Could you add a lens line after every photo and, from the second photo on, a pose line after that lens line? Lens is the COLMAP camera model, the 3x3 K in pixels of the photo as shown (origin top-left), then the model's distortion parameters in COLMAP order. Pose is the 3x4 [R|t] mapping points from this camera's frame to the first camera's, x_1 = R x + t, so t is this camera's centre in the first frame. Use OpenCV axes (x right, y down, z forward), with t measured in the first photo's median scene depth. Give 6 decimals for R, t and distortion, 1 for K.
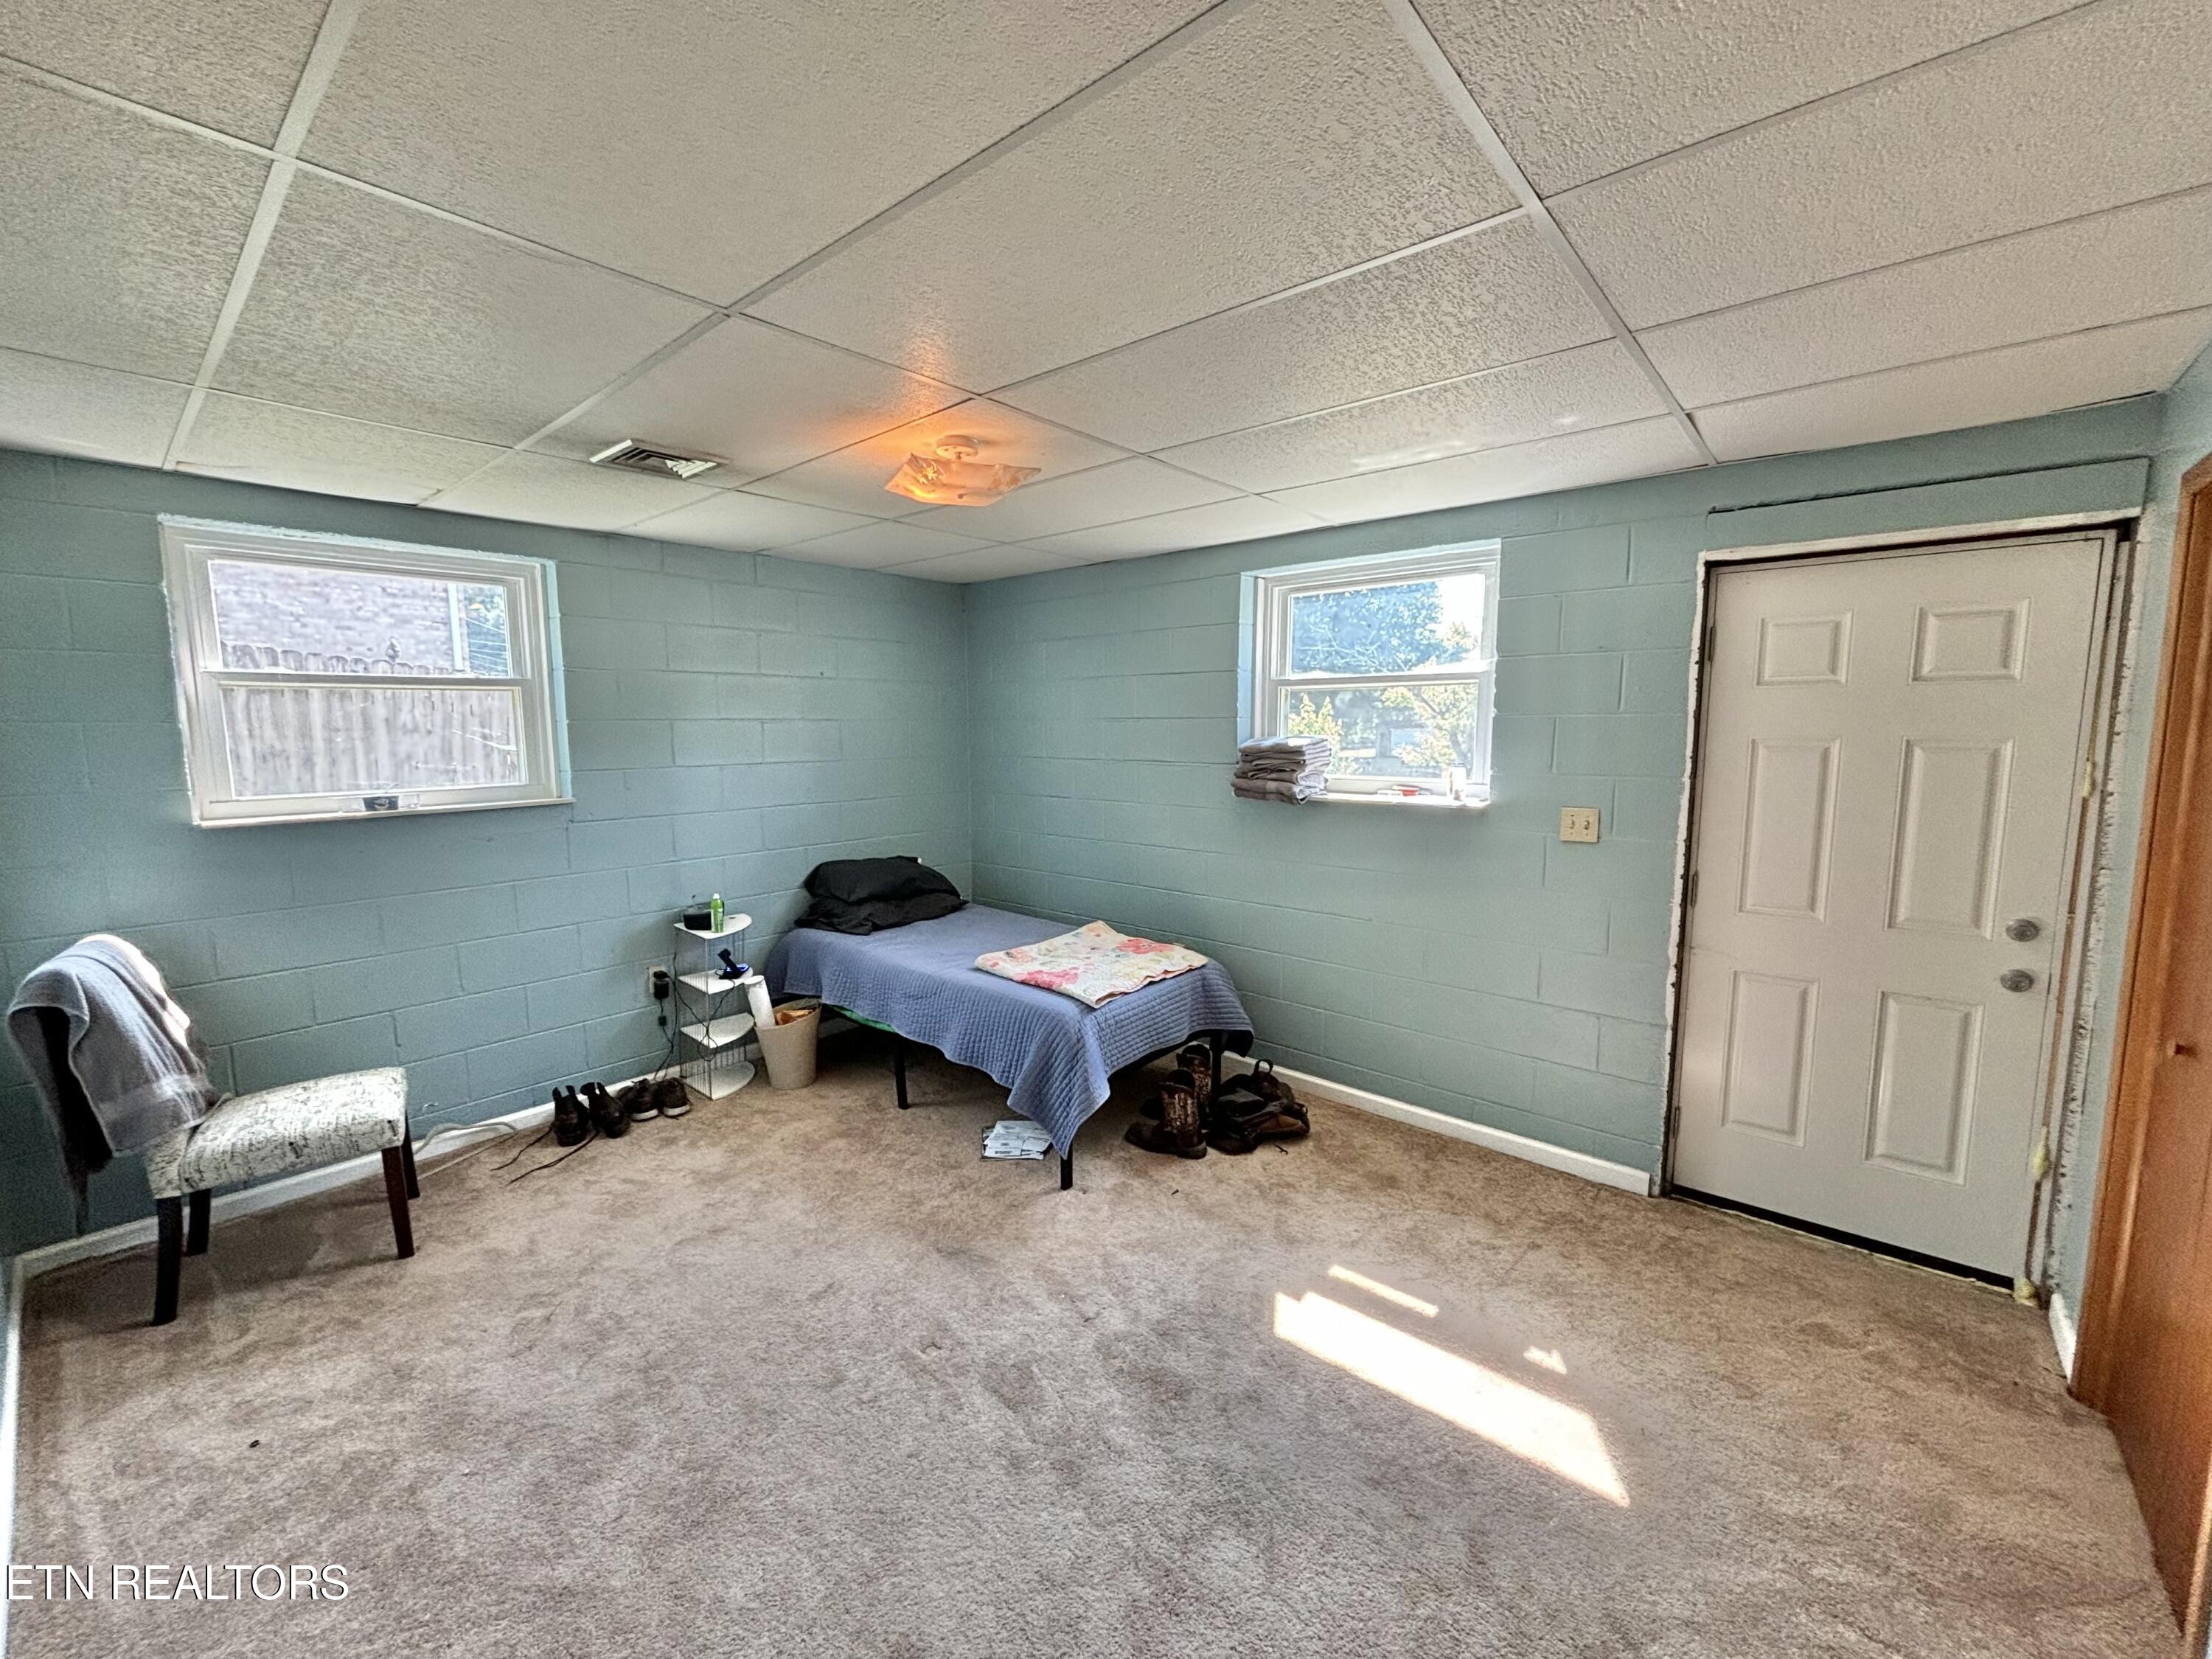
lens RADIAL K [[898.8, 0, 1099.1], [0, 898.8, 834.3], [0, 0, 1]] dist [0.001025, 0.003089]
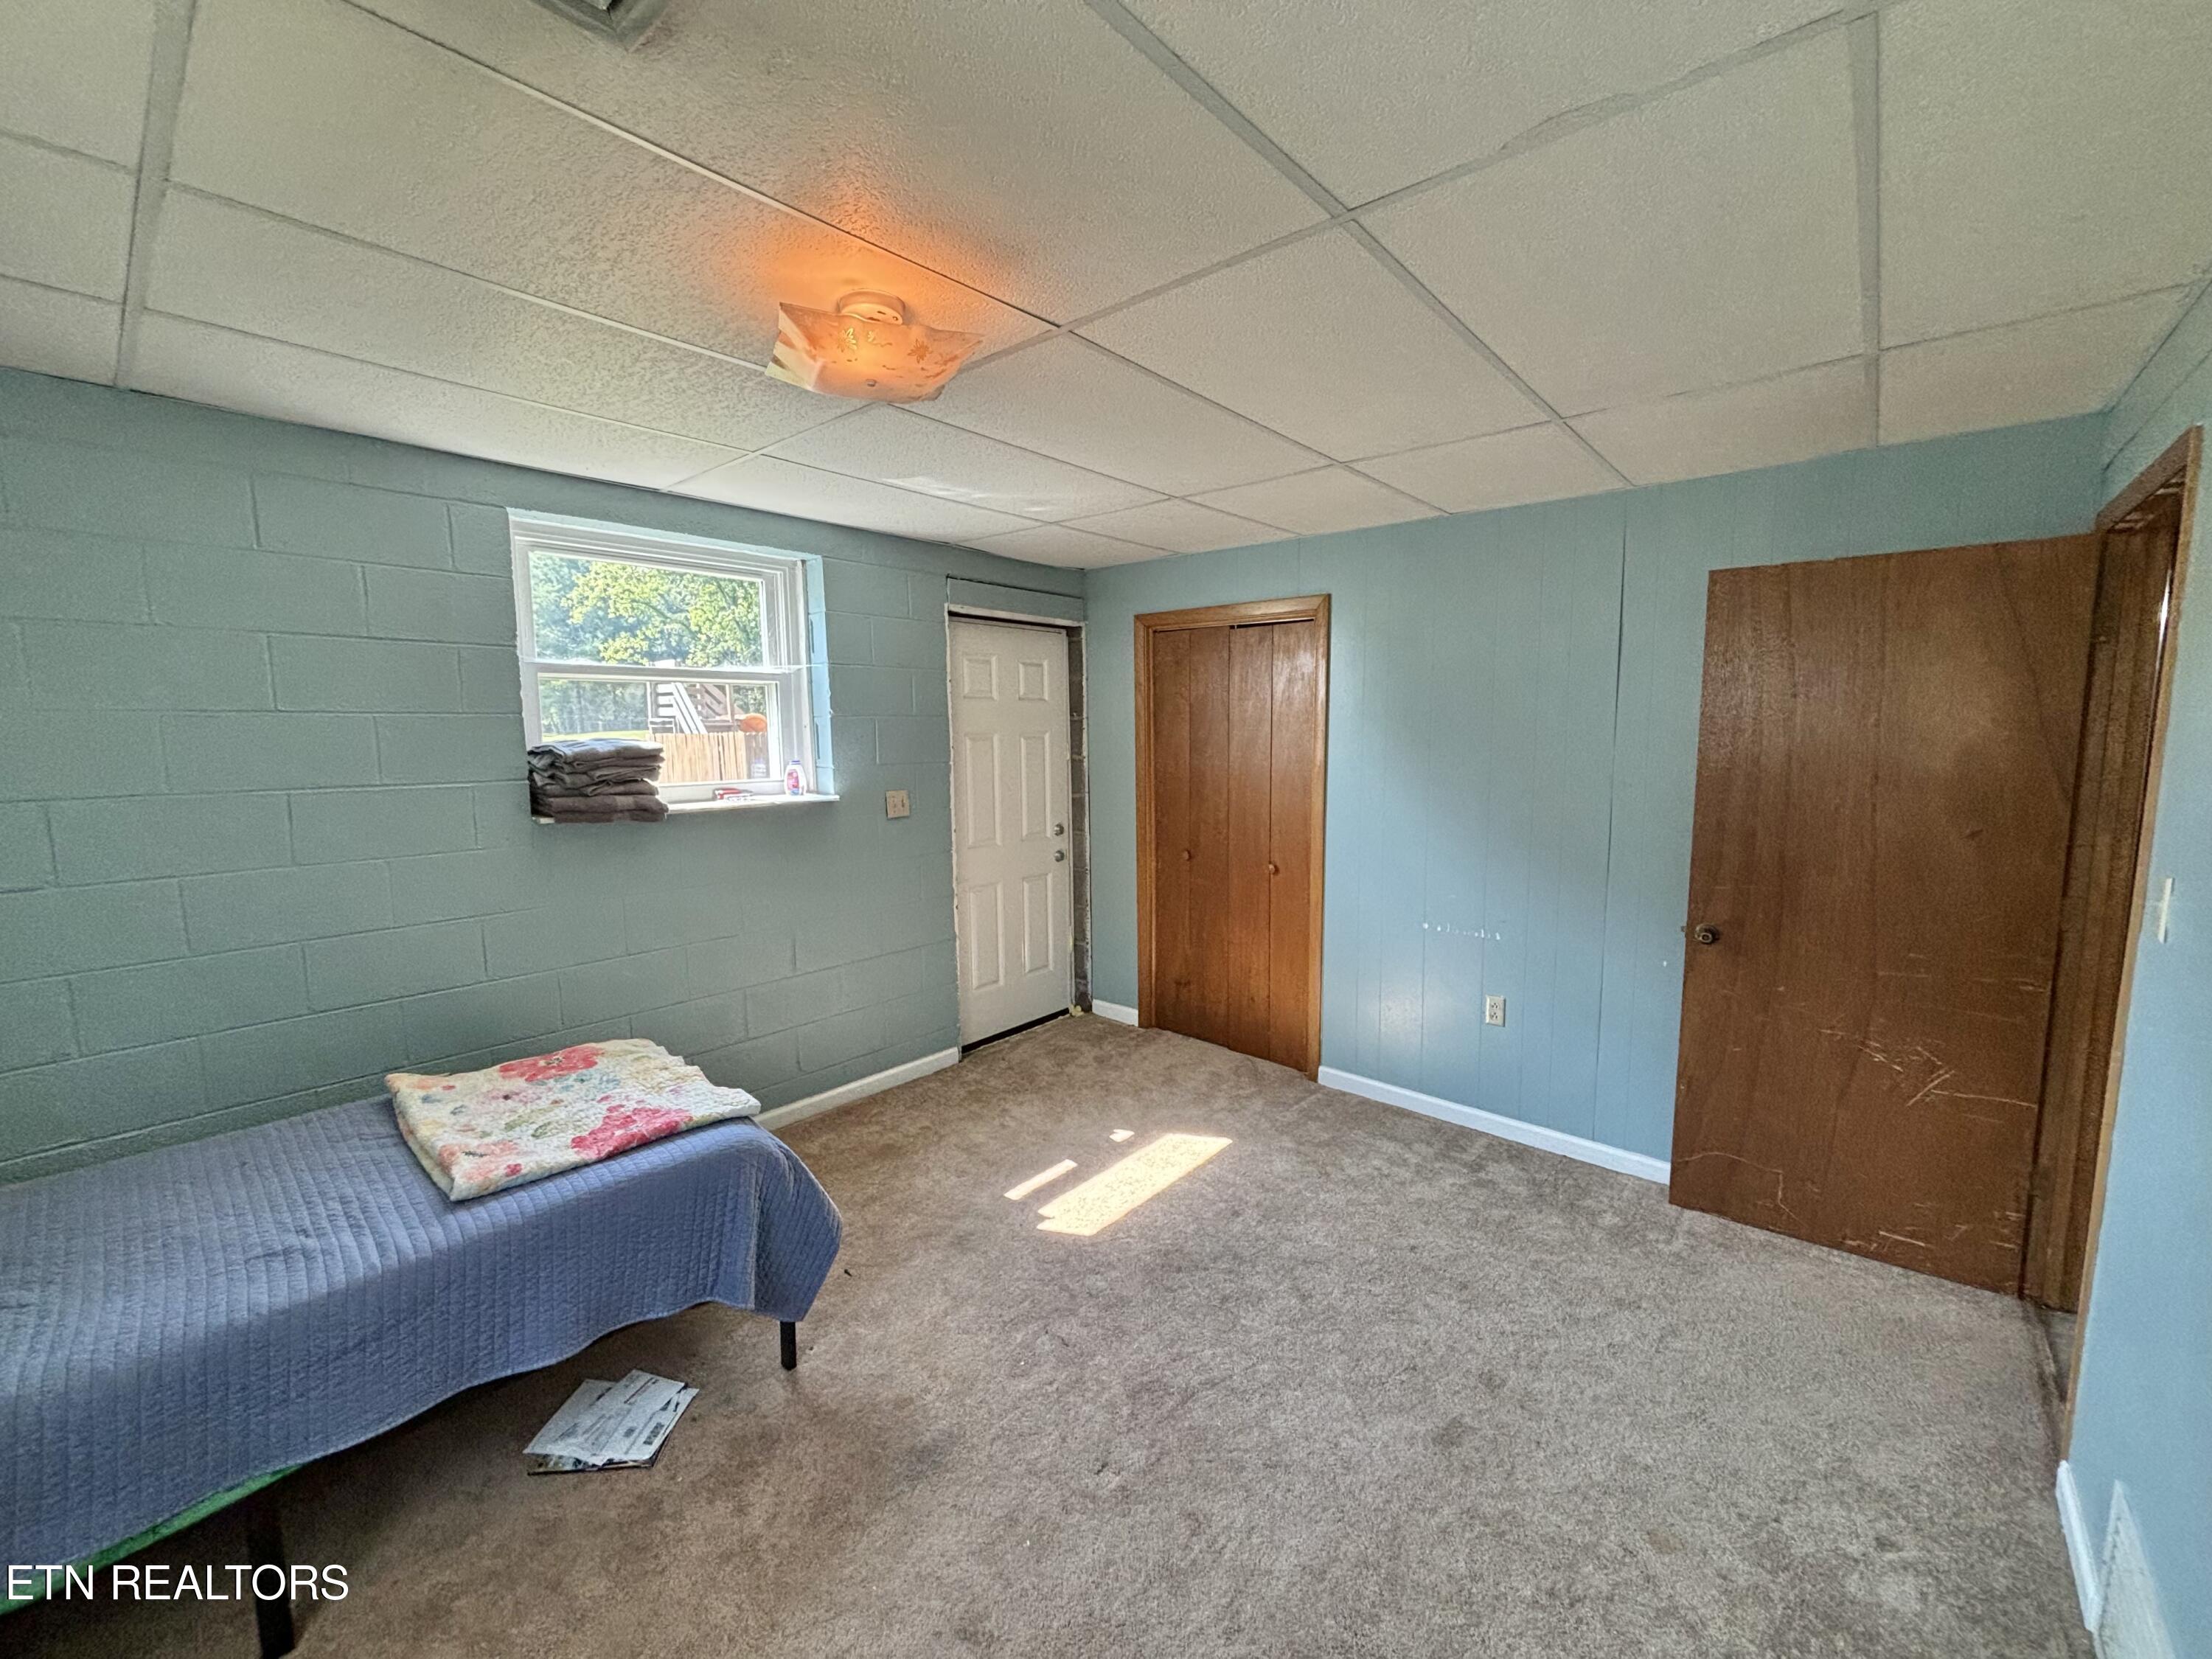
lens RADIAL K [[898.8, 0, 1100.0], [0, 898.8, 837.8], [0, 0, 1]] dist [0.001025, 0.003089]
pose [[-0.001415, -0.124441, 0.992226, -0.741661], [0.123597, 0.984597, 0.123661, -0.086901], [-0.992332, 0.122811, 0.013988, 0.731879]]
